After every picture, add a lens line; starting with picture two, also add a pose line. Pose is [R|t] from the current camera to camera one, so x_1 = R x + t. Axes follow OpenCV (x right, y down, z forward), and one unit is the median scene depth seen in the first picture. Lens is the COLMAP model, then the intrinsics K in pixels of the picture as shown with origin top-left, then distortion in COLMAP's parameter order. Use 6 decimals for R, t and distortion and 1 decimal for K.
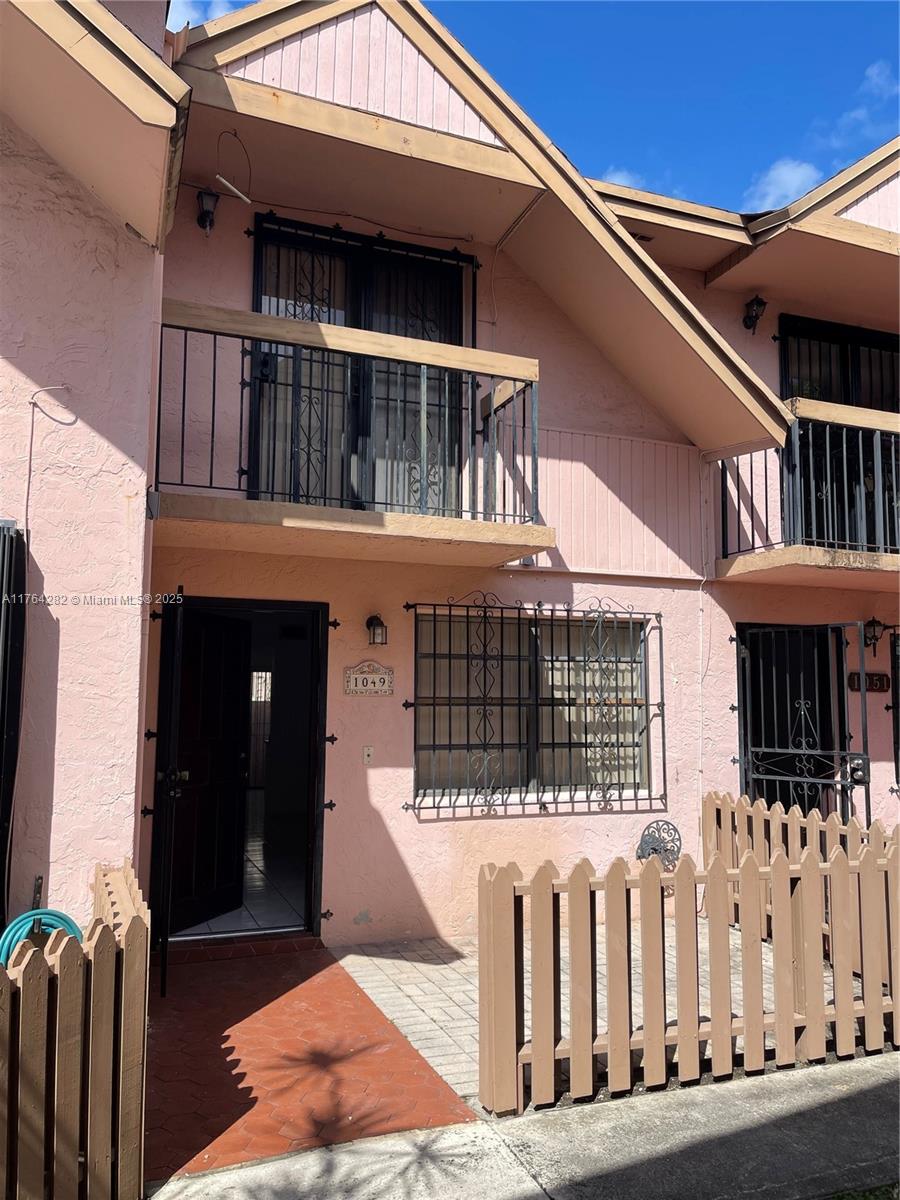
lens RADIAL K [[913.4, 0, 466.4], [0, 913.4, 632.4], [0, 0, 1]] dist [0.096722, -0.150739]
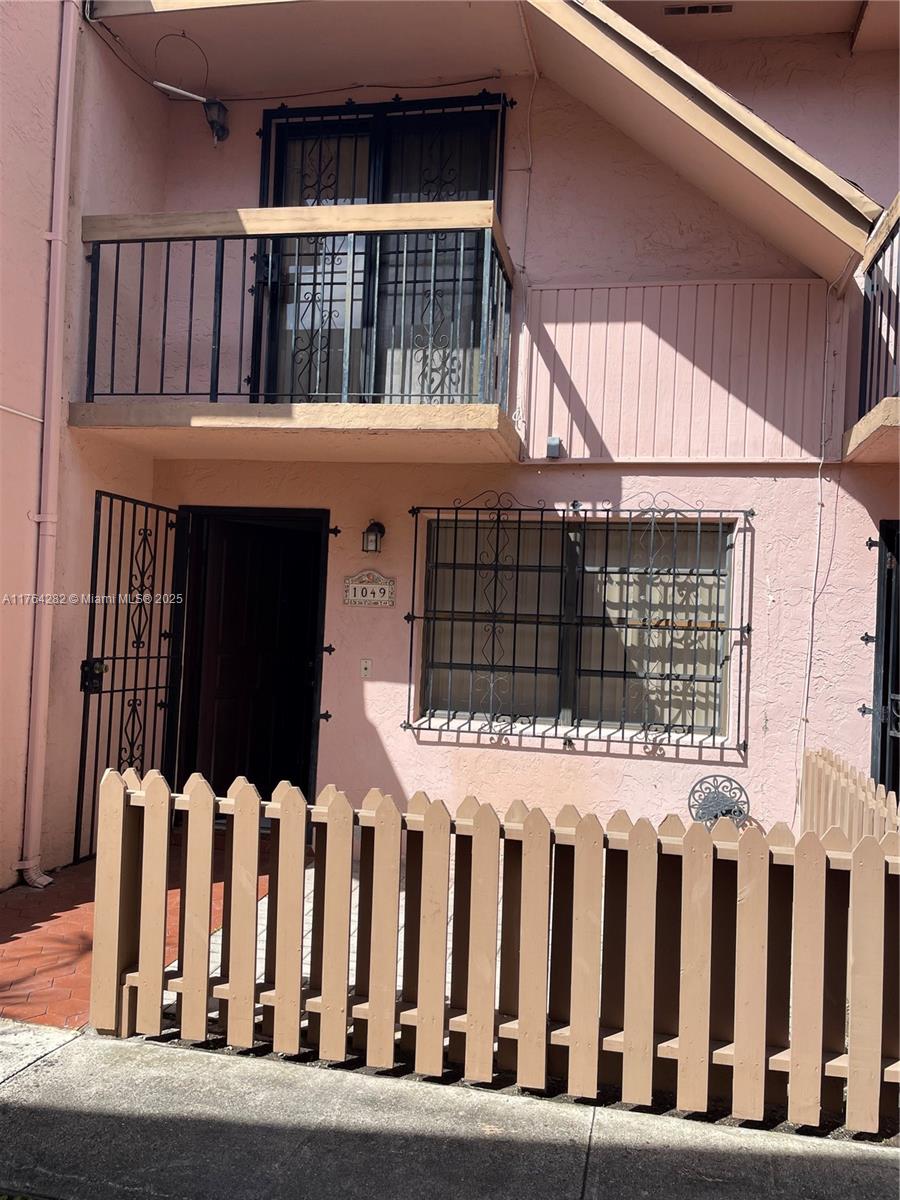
lens RADIAL K [[913.4, 0, 466.4], [0, 913.4, 632.4], [0, 0, 1]] dist [0.096722, -0.150739]
pose [[0.842656, 0.034252, -0.537362, 0.454975], [0.002710, 0.997692, 0.067842, 0.029469], [0.538446, -0.058624, 0.840619, 0.235442]]
